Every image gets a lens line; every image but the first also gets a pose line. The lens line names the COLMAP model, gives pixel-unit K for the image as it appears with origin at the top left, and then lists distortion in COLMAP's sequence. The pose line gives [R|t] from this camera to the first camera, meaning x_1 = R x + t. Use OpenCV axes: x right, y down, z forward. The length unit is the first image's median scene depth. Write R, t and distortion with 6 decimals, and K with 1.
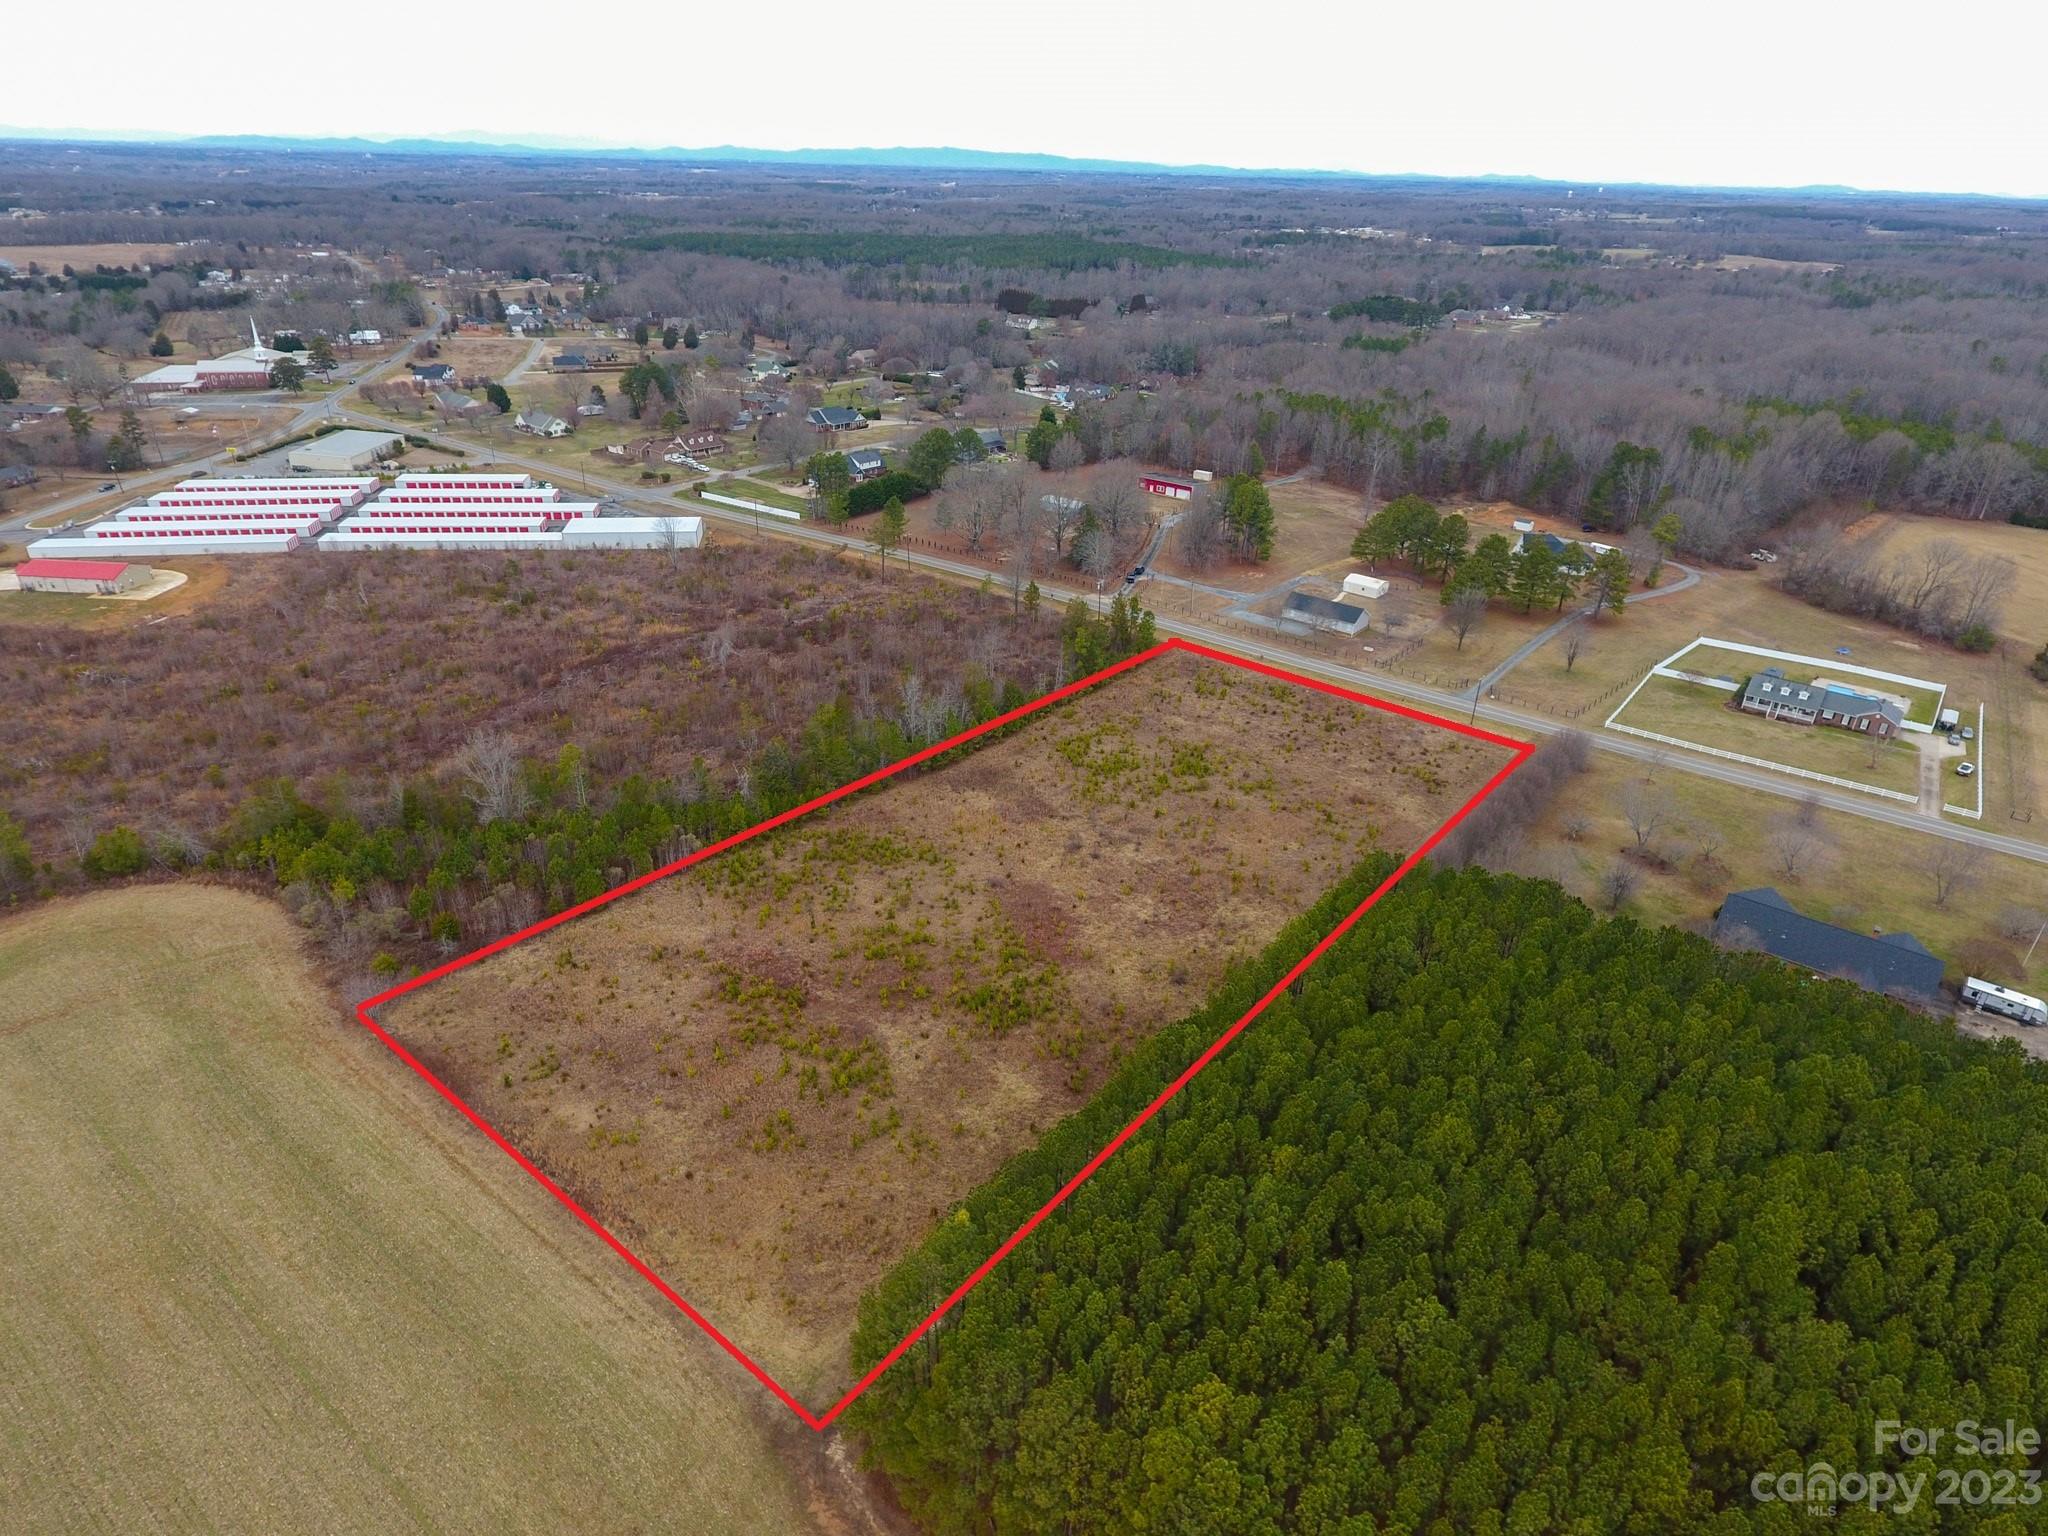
lens RADIAL K [[1203.1, 0, 1015.2], [0, 1203.1, 769.8], [0, 0, 1]] dist [0.001253, 0.001786]
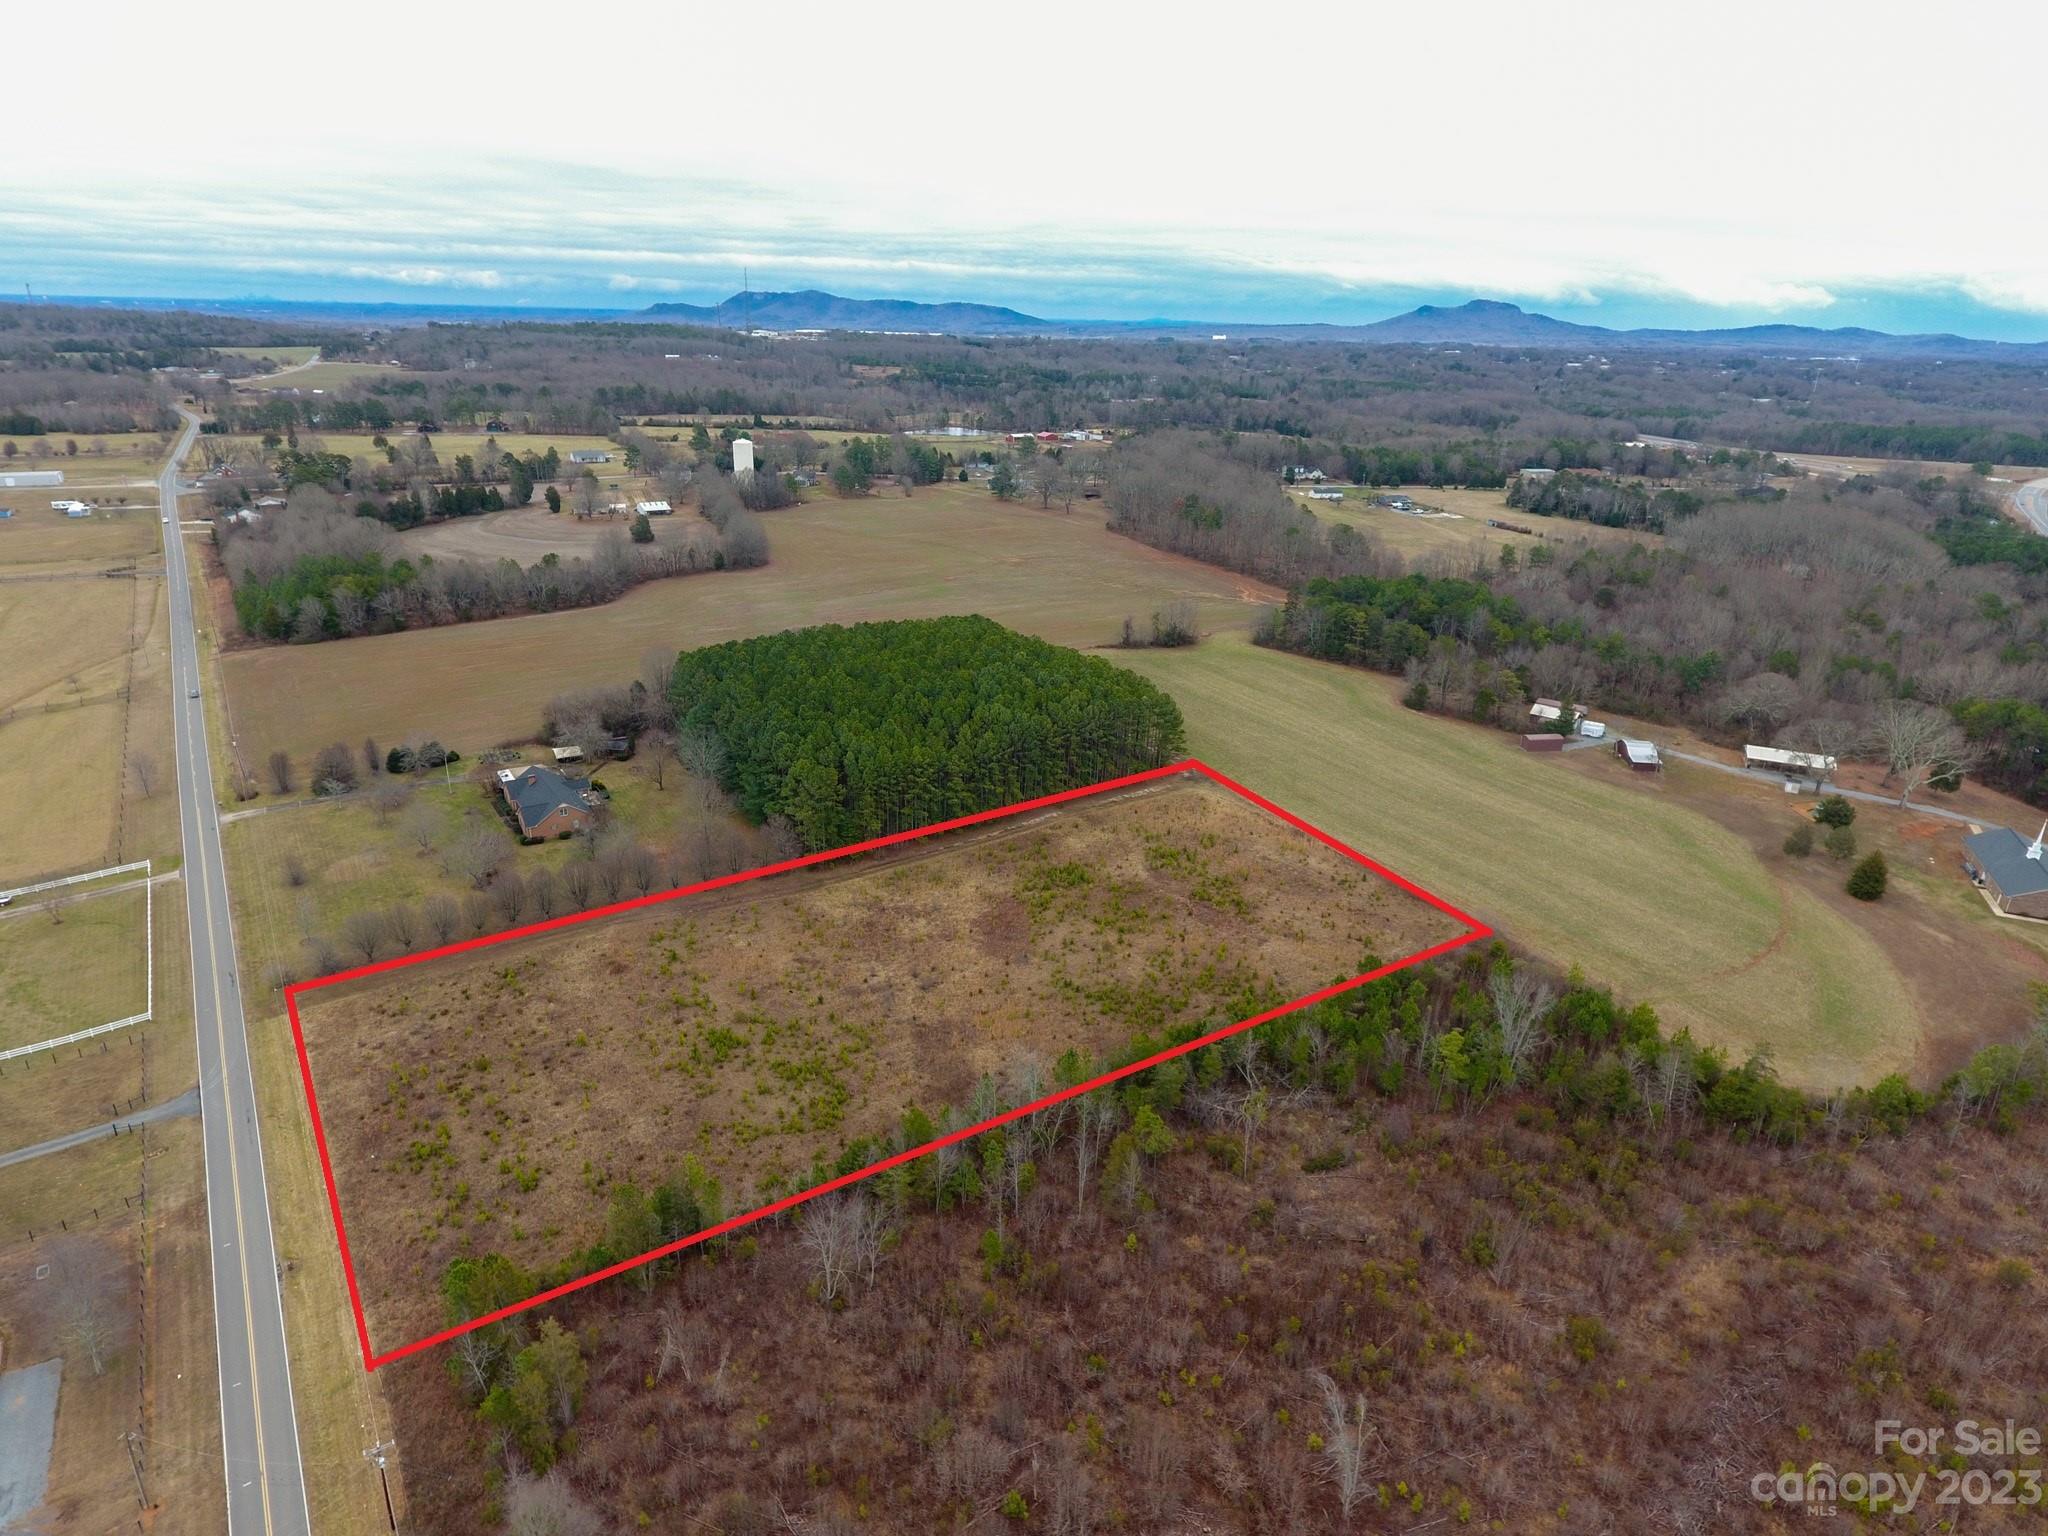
lens RADIAL K [[1221.4, 0, 1021.0], [0, 1221.4, 742.1], [0, 0, 1]] dist [0.003998, 0.000984]
pose [[-0.951910, -0.145621, 0.269558, -0.212384], [0.095061, 0.696020, 0.711702, -0.624769], [-0.291256, 0.703101, -0.648706, 1.147439]]
